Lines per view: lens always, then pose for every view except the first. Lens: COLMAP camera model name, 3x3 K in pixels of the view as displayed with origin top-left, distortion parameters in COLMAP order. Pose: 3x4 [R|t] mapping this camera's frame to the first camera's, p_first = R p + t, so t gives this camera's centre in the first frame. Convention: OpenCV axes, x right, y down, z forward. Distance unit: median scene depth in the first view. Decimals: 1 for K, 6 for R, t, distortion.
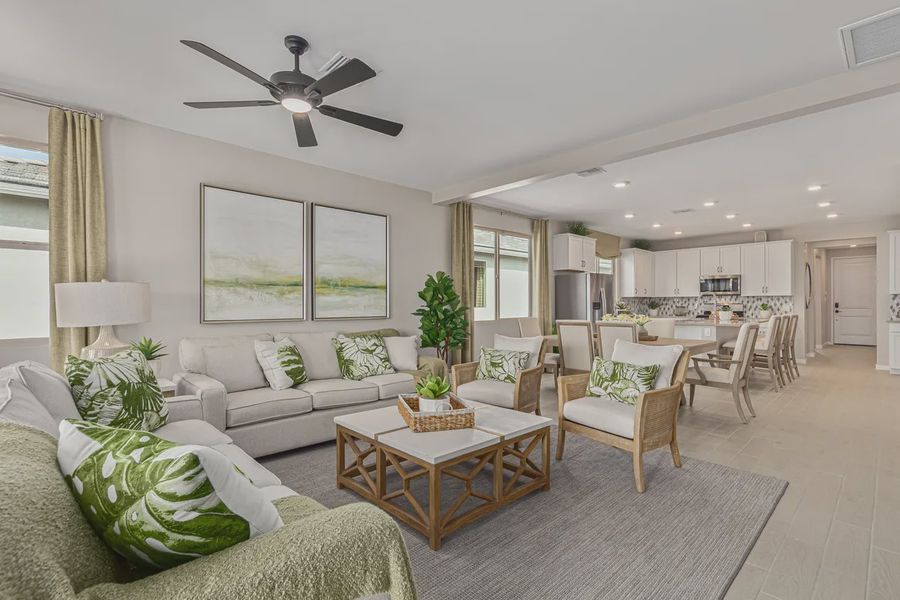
lens RADIAL K [[417.1, 0, 457.7], [0, 417.1, 305.3], [0, 0, 1]] dist [0.006951, -0.002992]
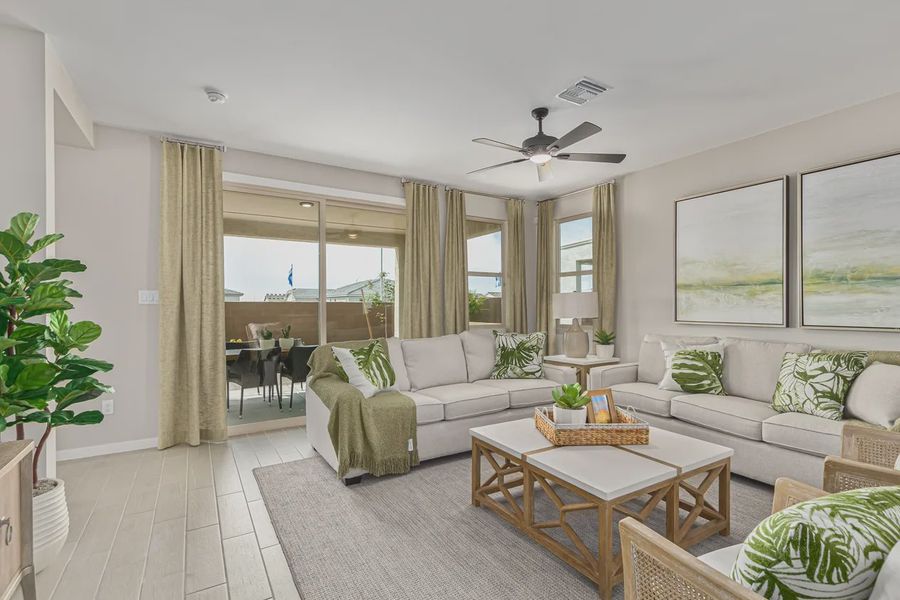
lens RADIAL K [[417.1, 0, 453.1], [0, 417.1, 306.9], [0, 0, 1]] dist [0.006951, -0.002992]
pose [[-0.208974, 0.006586, -0.977899, 0.312470], [-0.002287, 0.999971, 0.007224, -0.003666], [0.977919, 0.003746, -0.208953, 0.318860]]
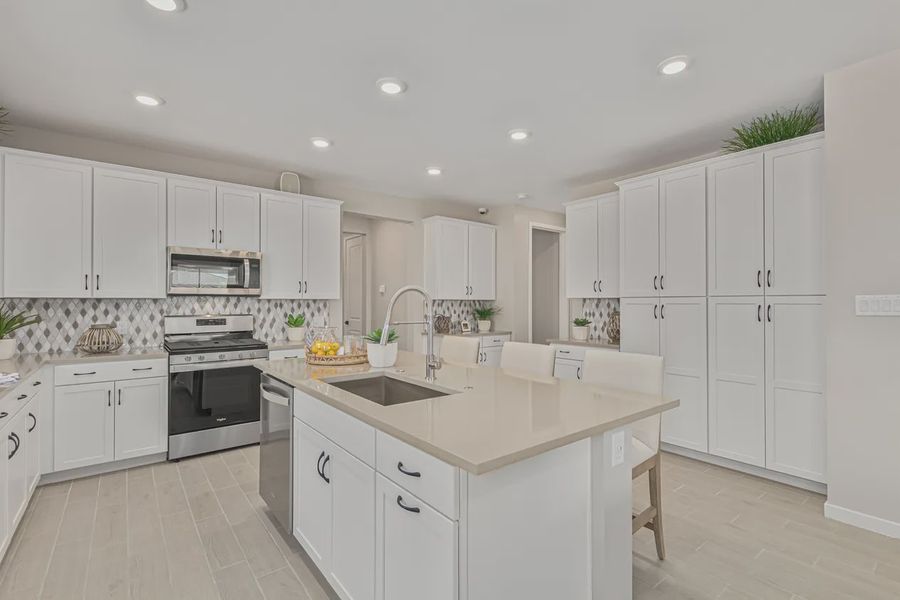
lens RADIAL K [[417.1, 0, 452.8], [0, 417.1, 306.9], [0, 0, 1]] dist [0.006951, -0.002992]
pose [[0.103794, -0.008249, 0.994565, 0.271731], [0.005212, 0.999956, 0.007749, -0.017982], [-0.994585, 0.004379, 0.103832, 0.855415]]
